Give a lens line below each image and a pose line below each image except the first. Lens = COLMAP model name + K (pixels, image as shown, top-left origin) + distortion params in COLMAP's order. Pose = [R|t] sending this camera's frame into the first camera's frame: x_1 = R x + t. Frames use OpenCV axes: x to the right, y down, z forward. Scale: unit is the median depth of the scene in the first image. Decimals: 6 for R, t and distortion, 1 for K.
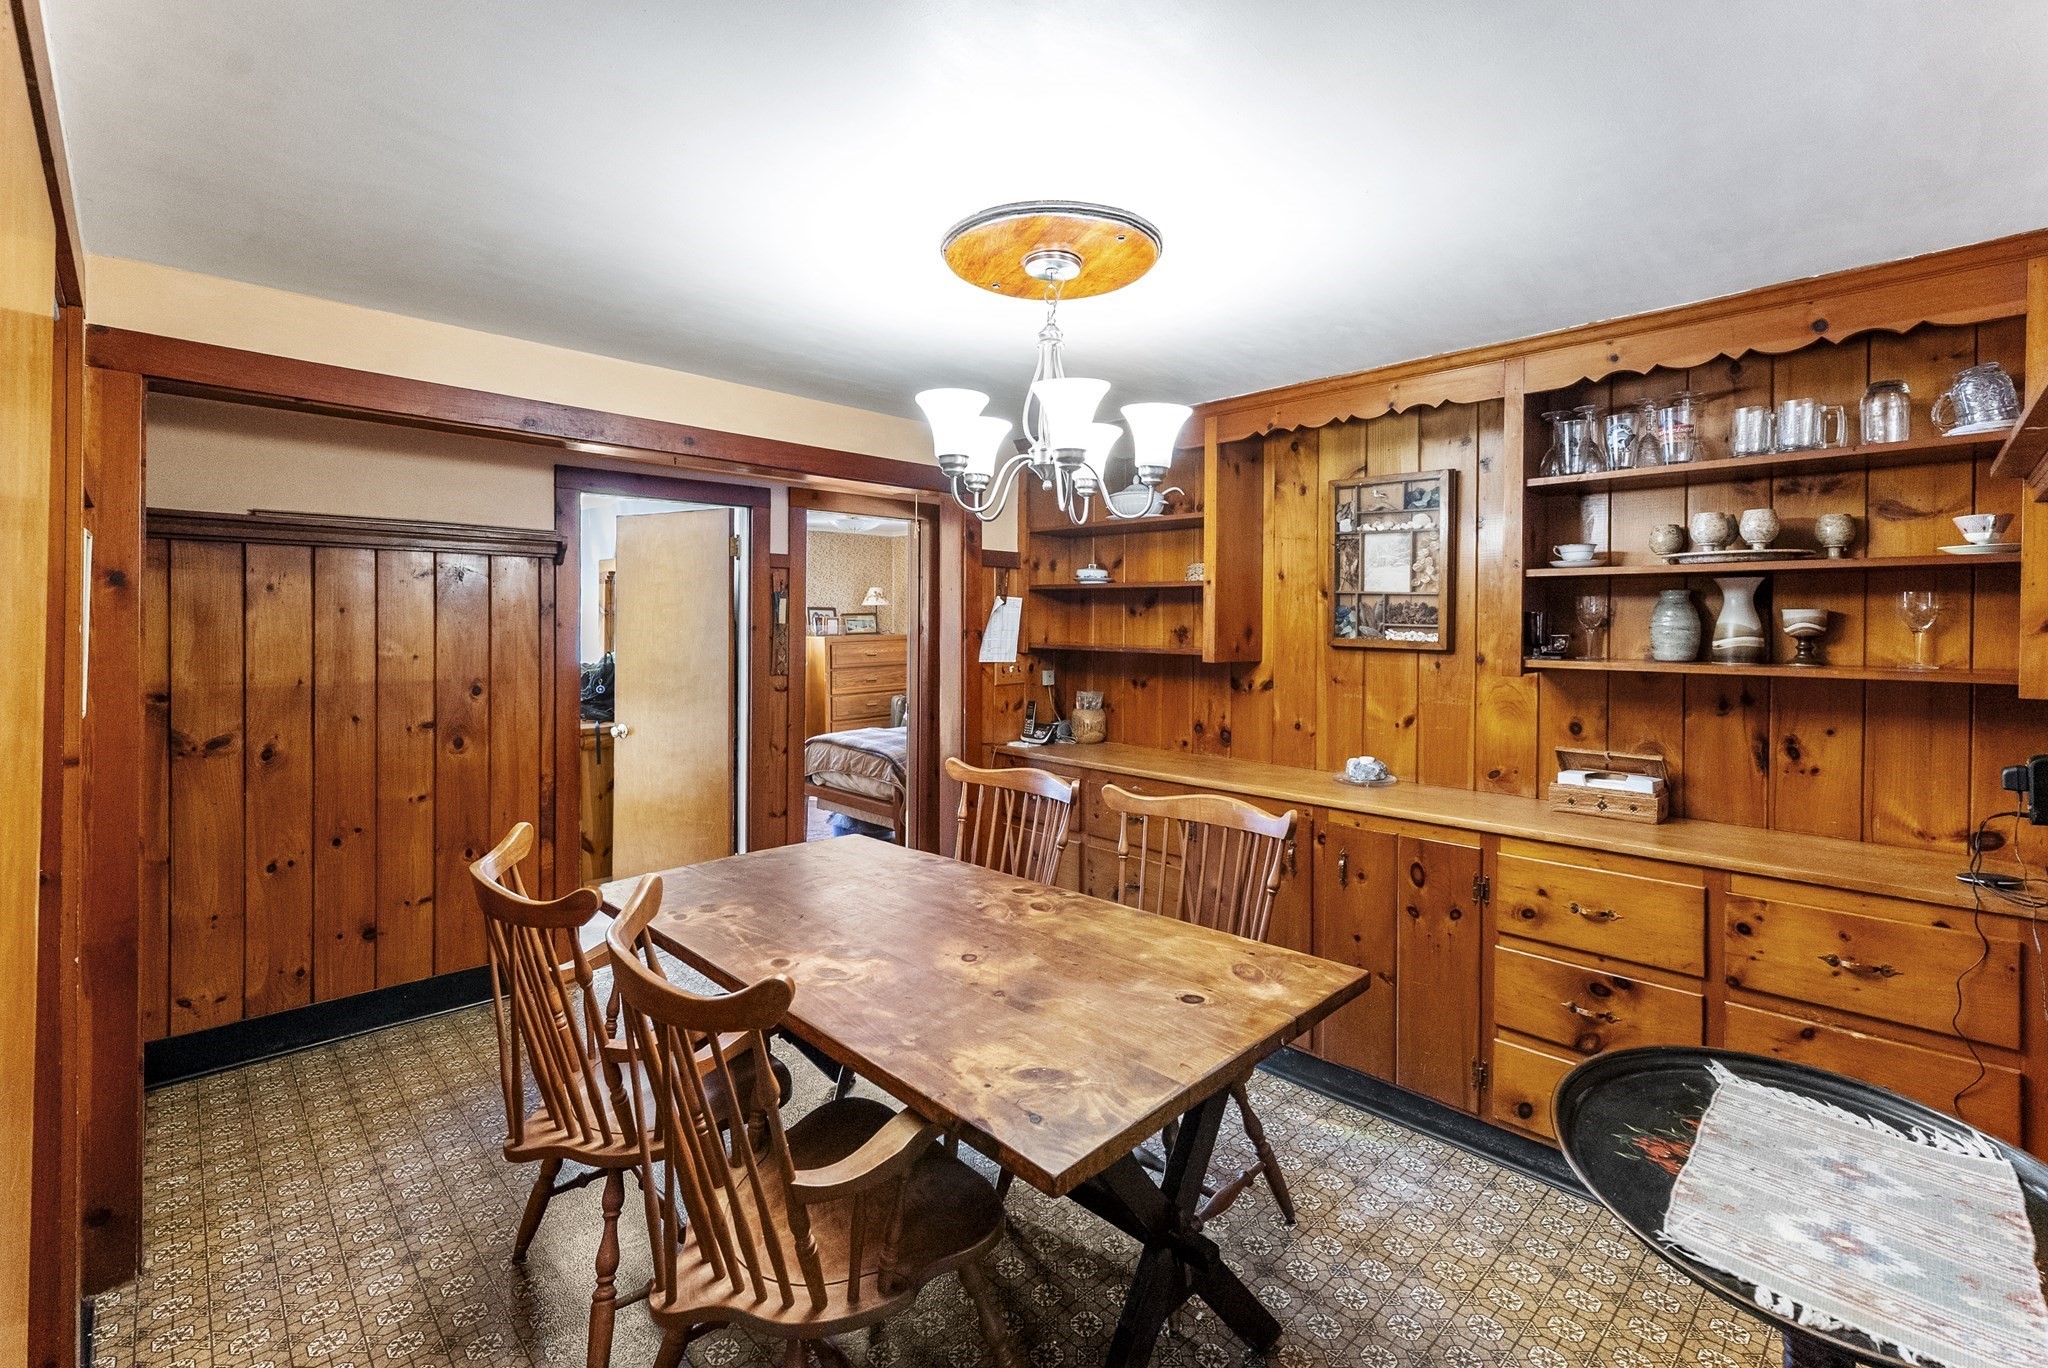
lens RADIAL K [[898.8, 0, 1018.1], [0, 898.8, 630.7], [0, 0, 1]] dist [0.000079, 0.000026]
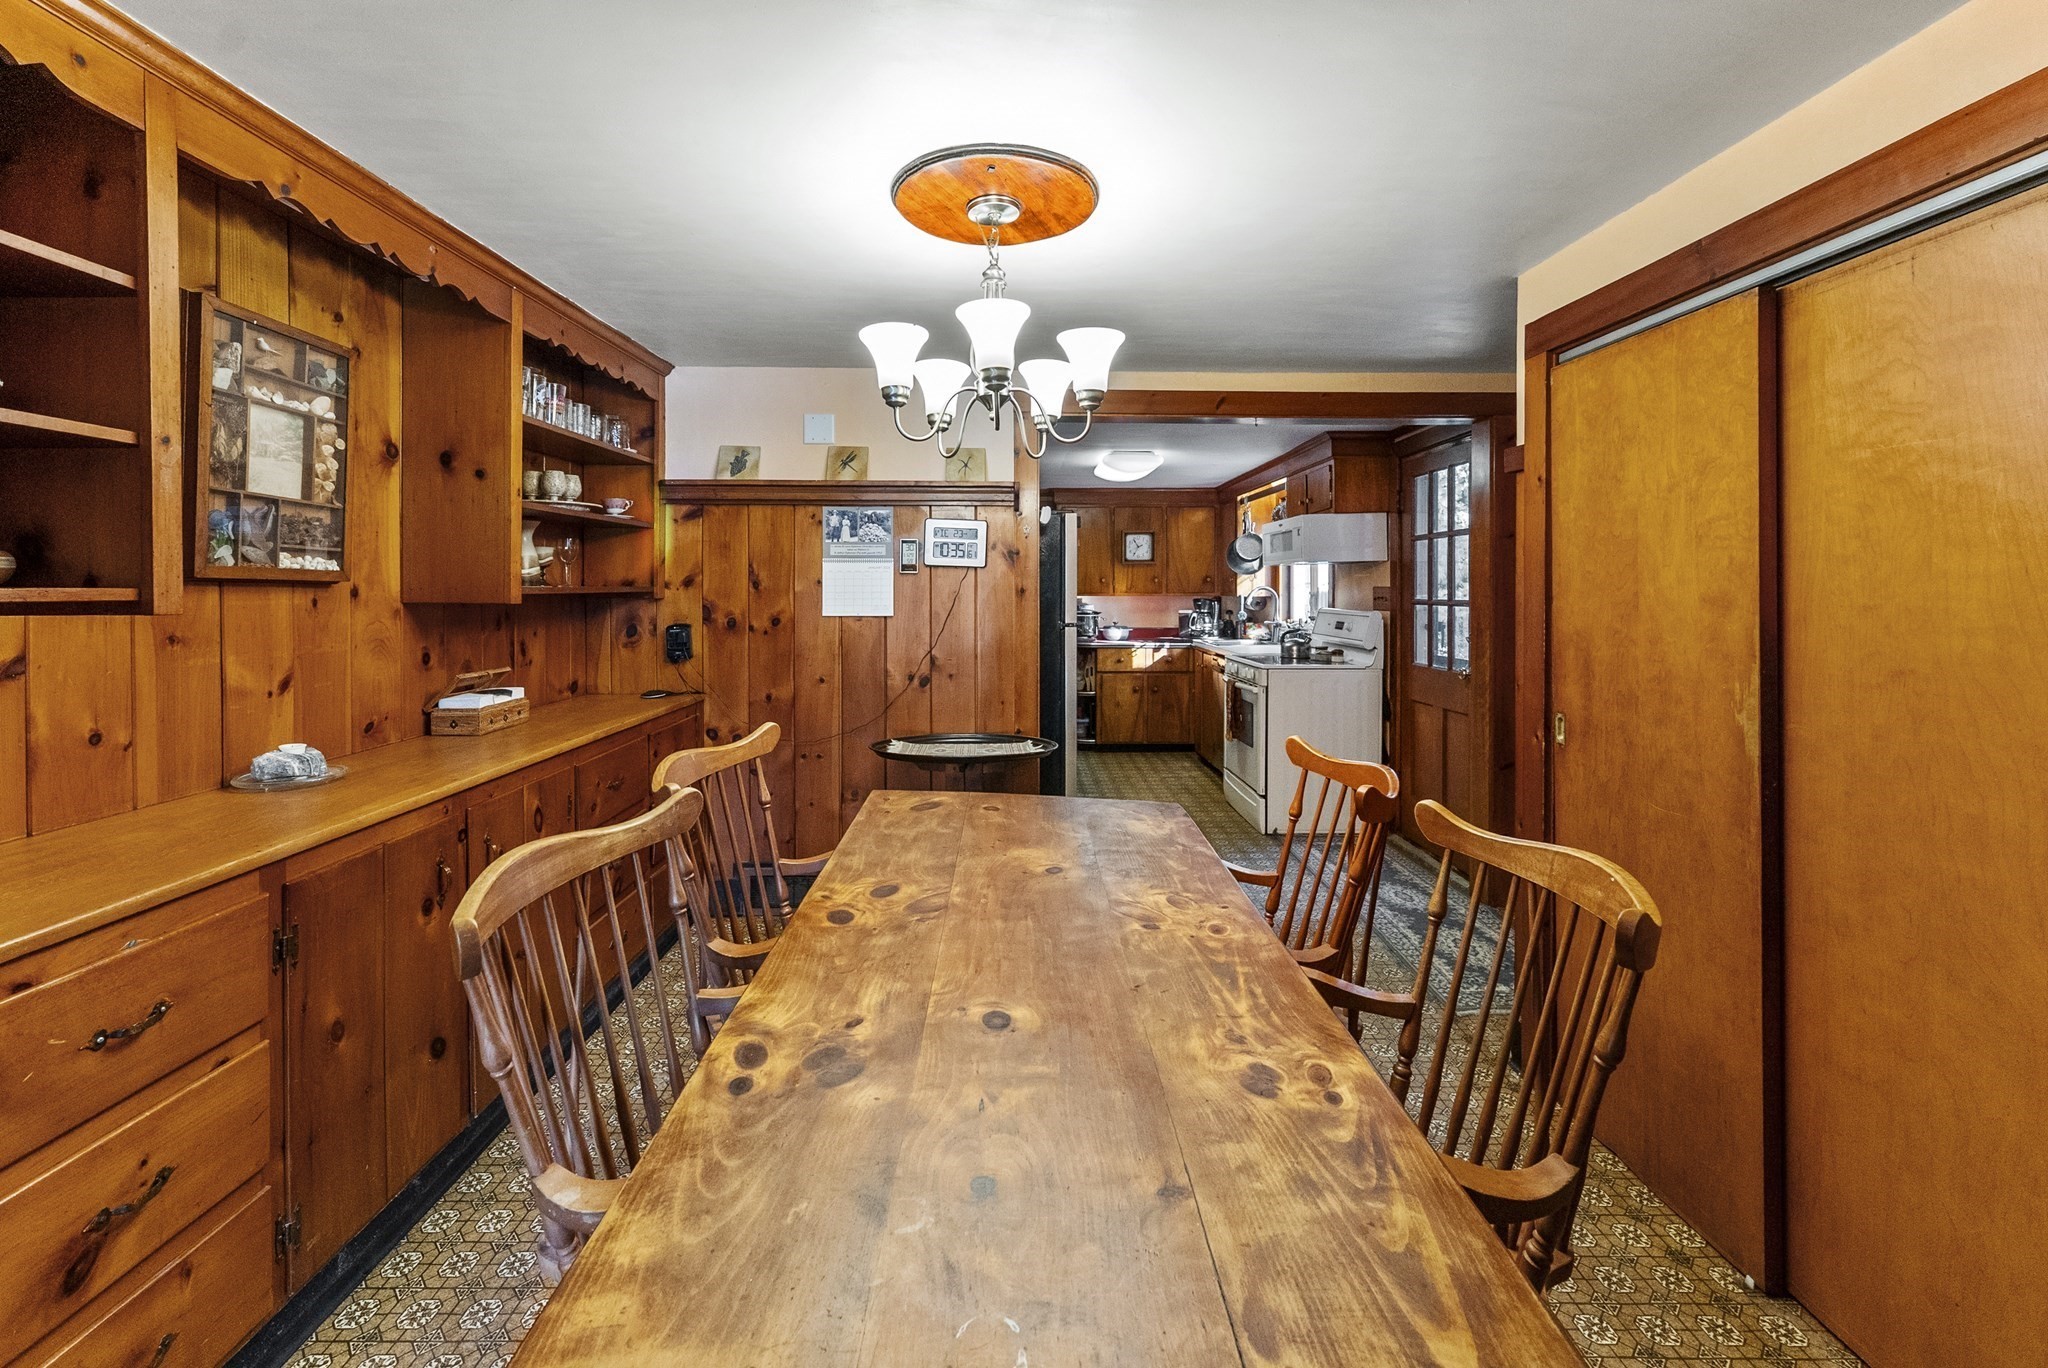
lens RADIAL K [[852.1, 0, 1013.1], [0, 852.1, 594.4], [0, 0, 1]] dist [0.002225, -0.000116]
pose [[-0.725851, -0.012340, 0.687742, -0.434606], [0.002517, 0.999785, 0.020595, 0.018394], [-0.687848, 0.016680, -0.725663, 1.099204]]
